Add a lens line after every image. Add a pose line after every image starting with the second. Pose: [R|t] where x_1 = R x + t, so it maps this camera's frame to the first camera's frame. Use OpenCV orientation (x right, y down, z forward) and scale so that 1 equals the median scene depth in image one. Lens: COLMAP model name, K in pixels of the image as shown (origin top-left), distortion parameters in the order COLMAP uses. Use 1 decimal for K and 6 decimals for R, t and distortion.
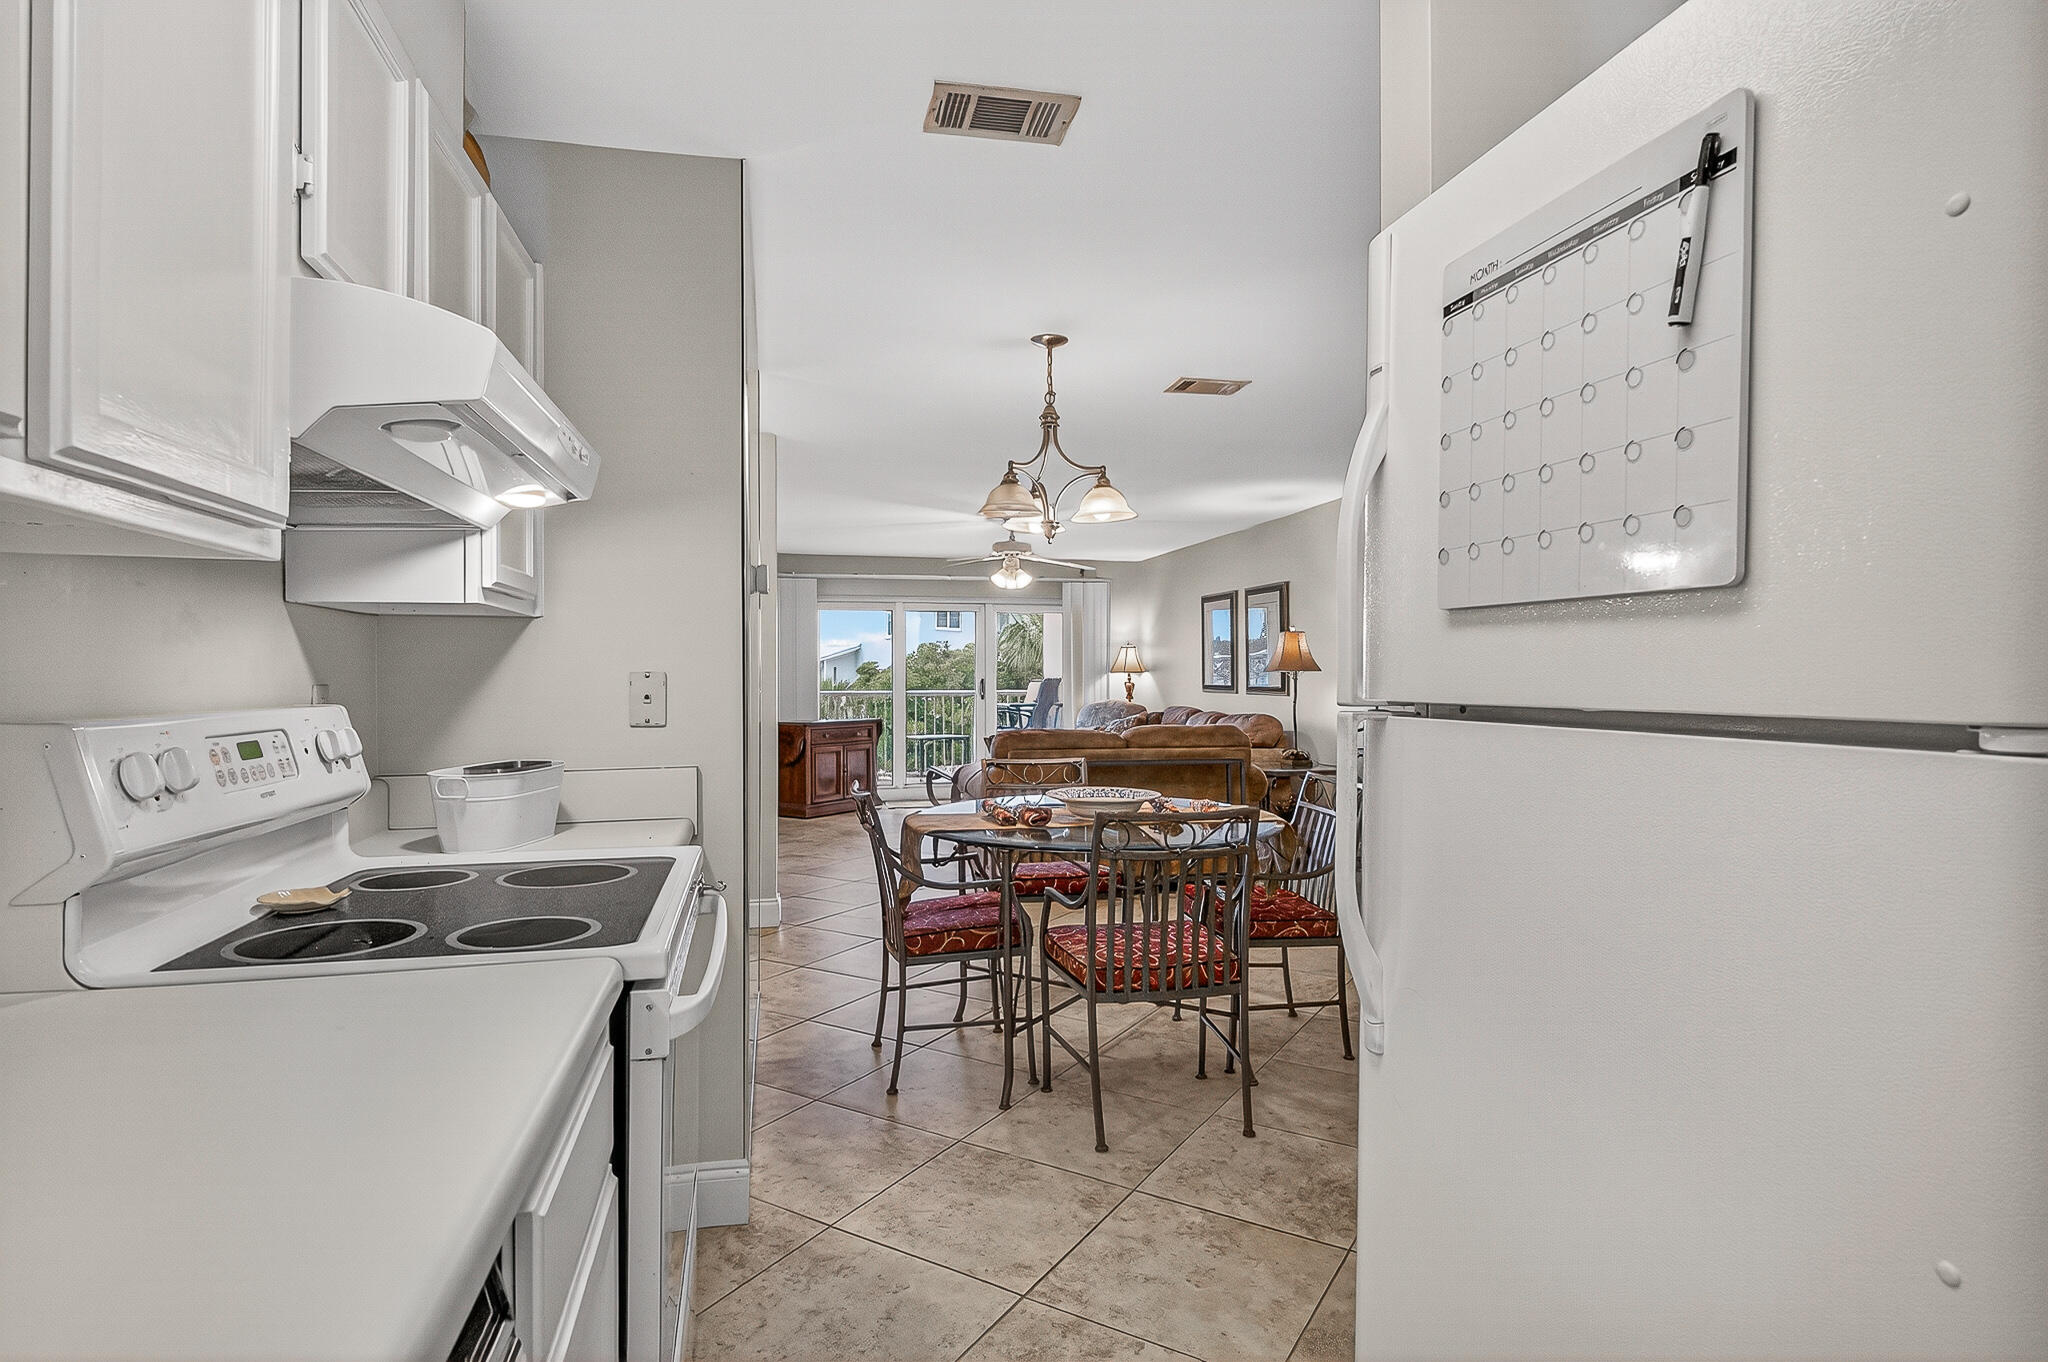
lens RADIAL K [[1050.8, 0, 1013.6], [0, 1050.8, 675.9], [0, 0, 1]] dist [0.001514, -0.001319]
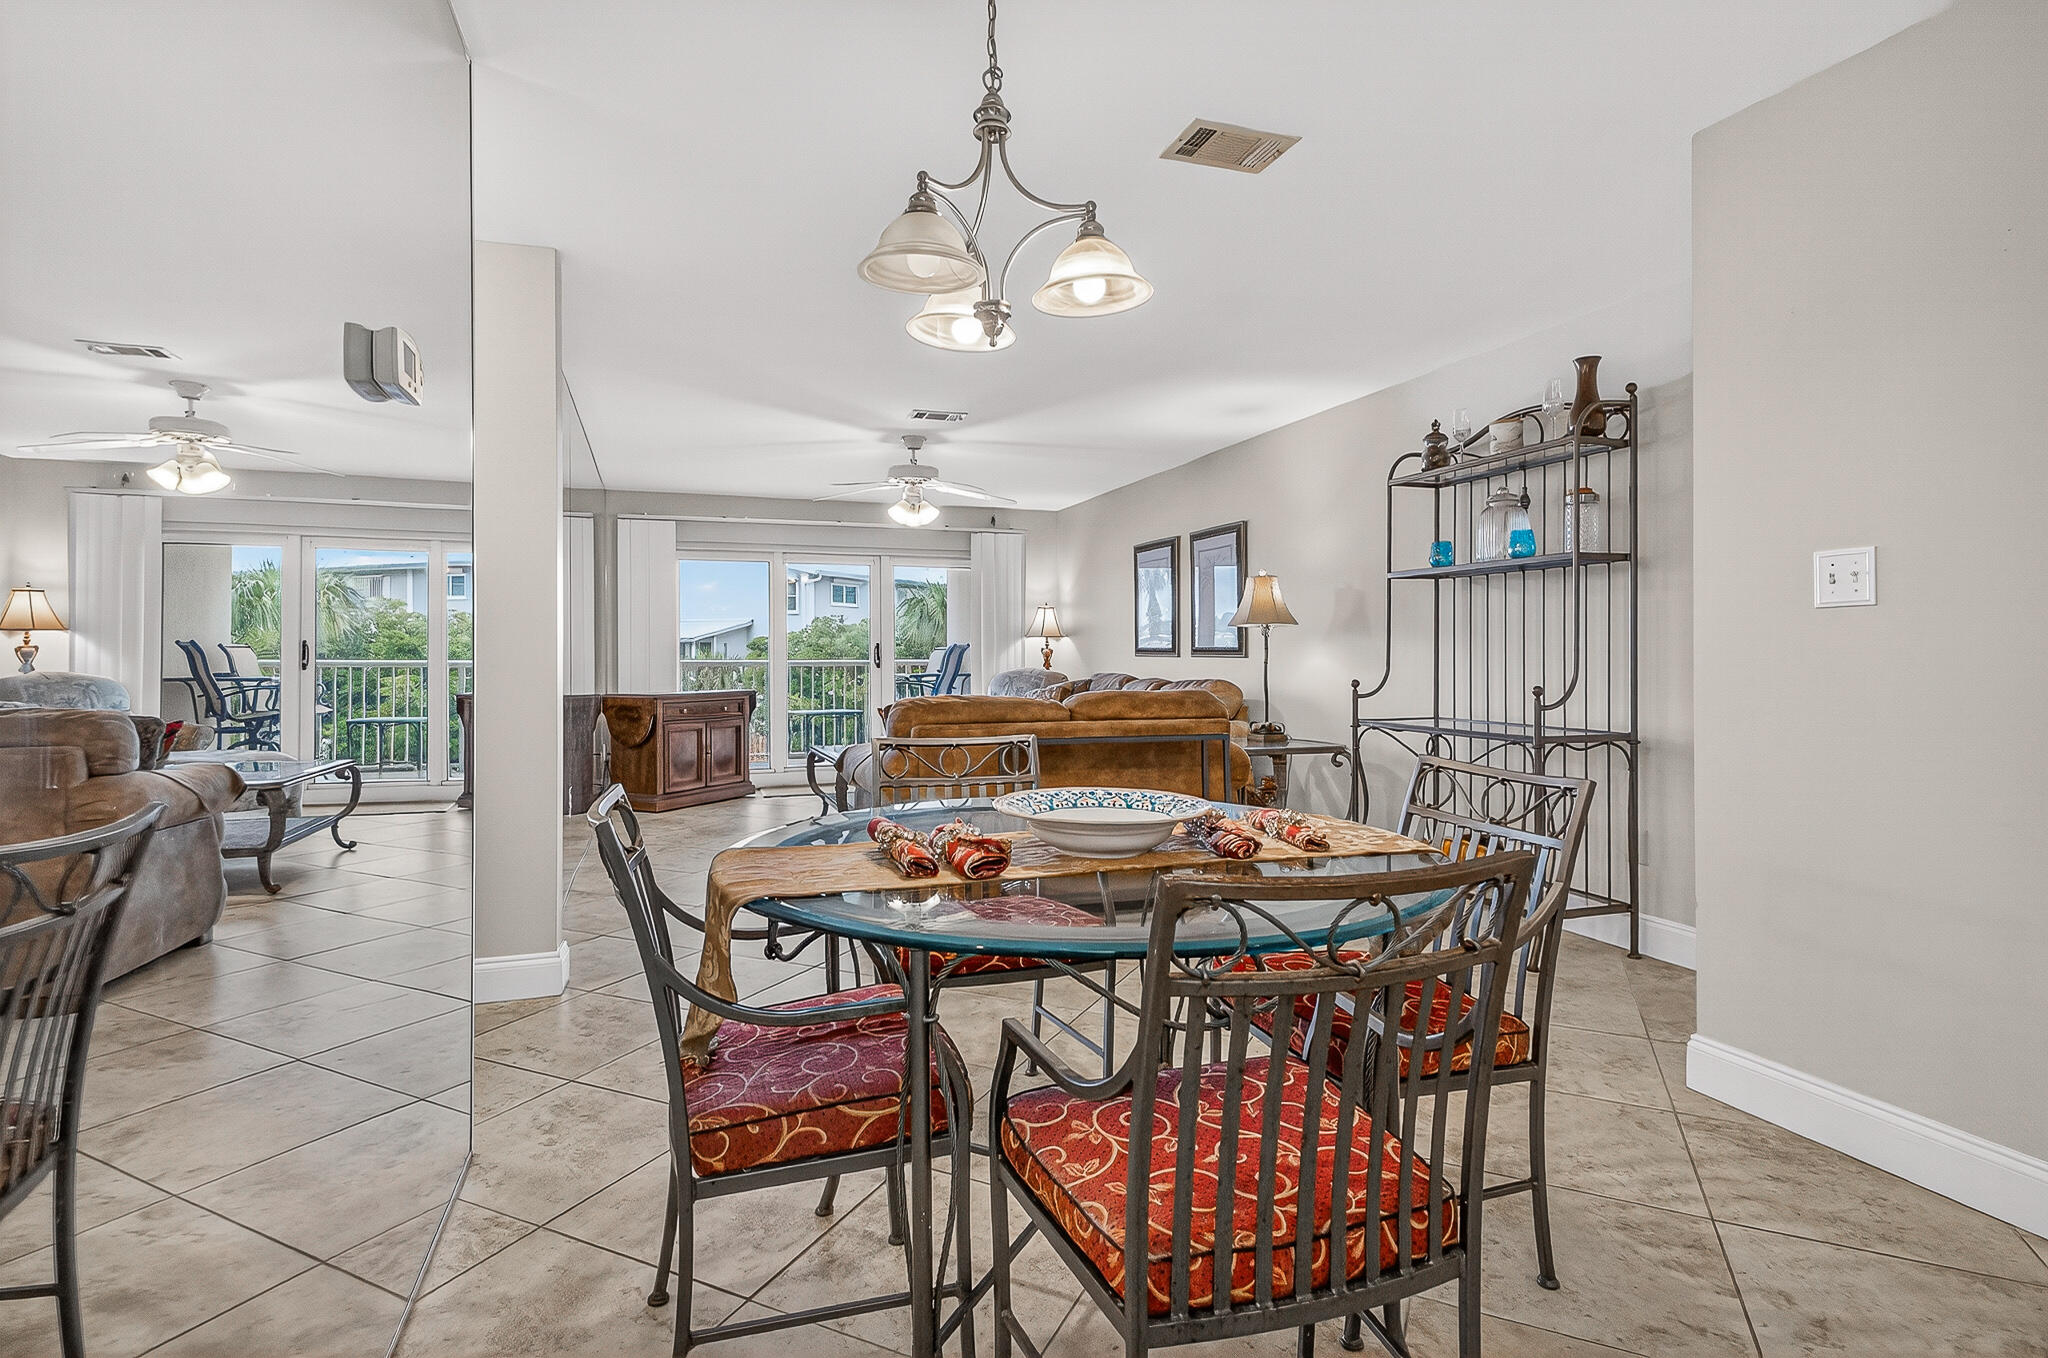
lens RADIAL K [[1002.6, 0, 1034.8], [0, 1002.6, 664.5], [0, 0, 1]] dist [0.017269, -0.000304]
pose [[0.992399, -0.000967, 0.123061, -0.005626], [-0.000098, 0.999963, 0.008652, 0.023290], [-0.123065, -0.008599, 0.992361, 0.306123]]
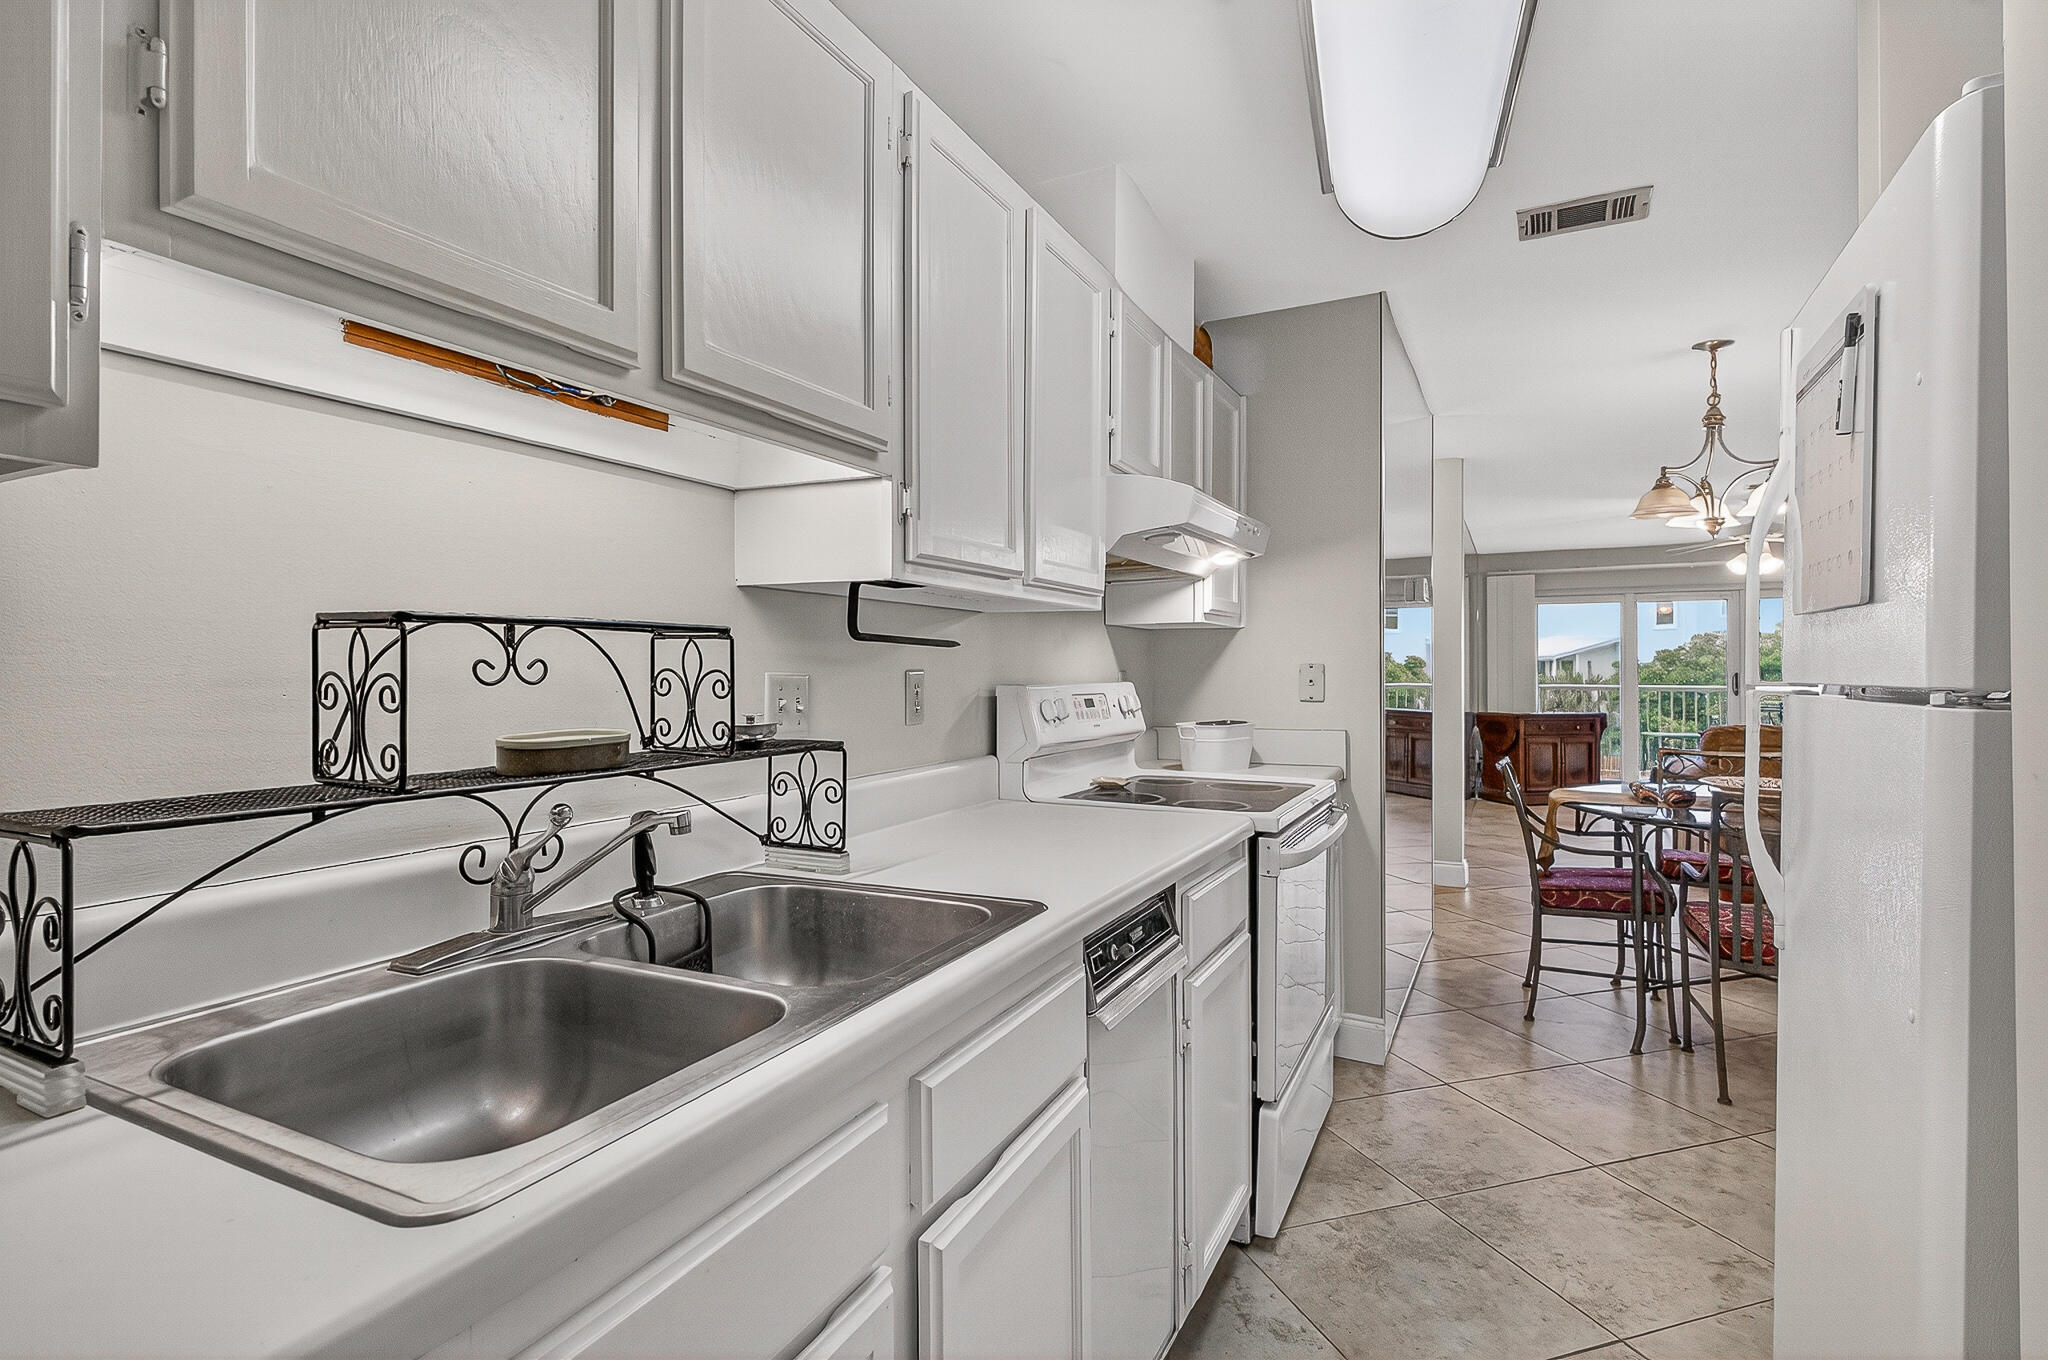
lens RADIAL K [[1002.6, 0, 1034.8], [0, 1002.6, 665.5], [0, 0, 1]] dist [0.017269, -0.000304]
pose [[0.776874, -0.001291, -0.629655, 0.092240], [-0.001620, 0.999990, -0.004050, 0.001957], [0.629654, 0.004166, 0.776864, -0.128745]]
